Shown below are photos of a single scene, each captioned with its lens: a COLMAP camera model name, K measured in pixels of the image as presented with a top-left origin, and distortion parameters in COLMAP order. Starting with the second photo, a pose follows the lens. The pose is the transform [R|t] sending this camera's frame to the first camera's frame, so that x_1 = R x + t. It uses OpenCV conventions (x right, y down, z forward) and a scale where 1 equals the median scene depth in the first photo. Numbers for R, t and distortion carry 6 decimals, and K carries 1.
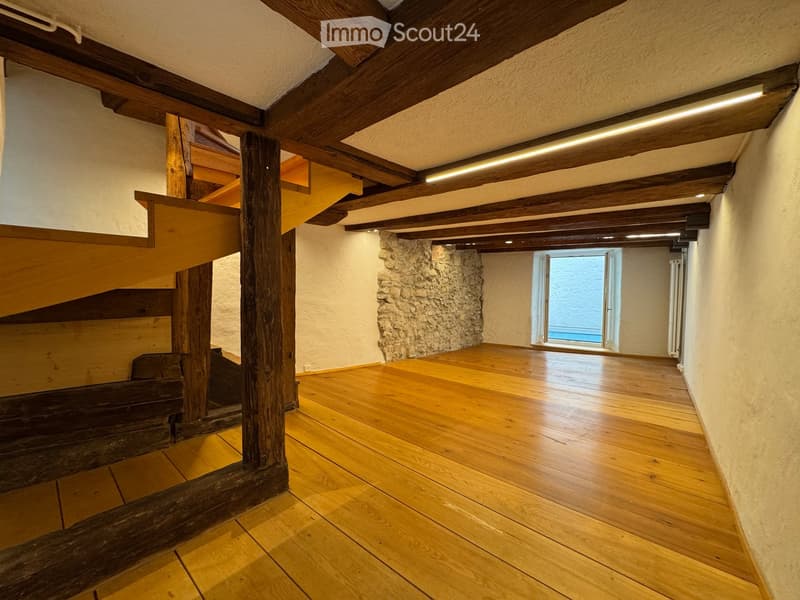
lens RADIAL K [[311.1, 0, 400.0], [0, 311.1, 300.0], [0, 0, 1]] dist [-0.002077, -0.000761]
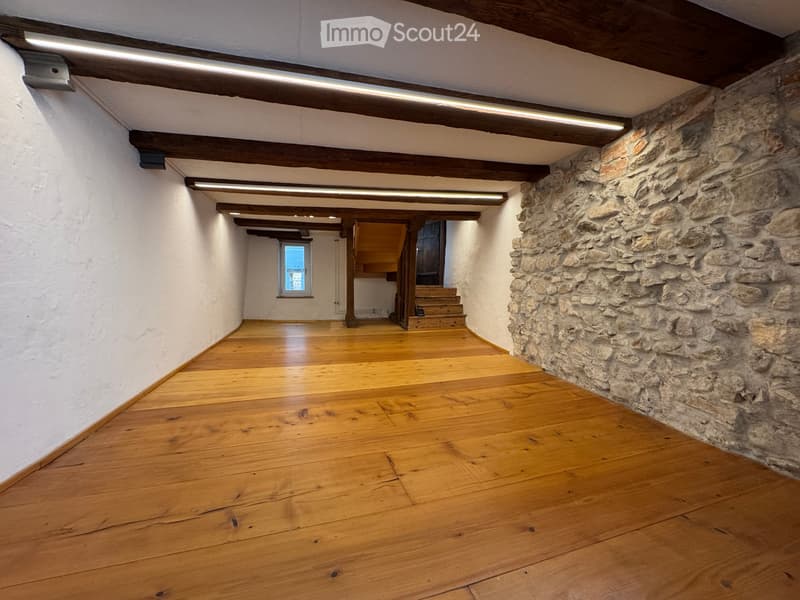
lens RADIAL K [[311.1, 0, 400.0], [0, 311.1, 300.0], [0, 0, 1]] dist [-0.002077, -0.000761]
pose [[-0.563349, 0.026084, -0.825807, 0.659341], [-0.033625, 0.997950, 0.054459, 0.027092], [0.825535, 0.058447, -0.561316, 1.048624]]
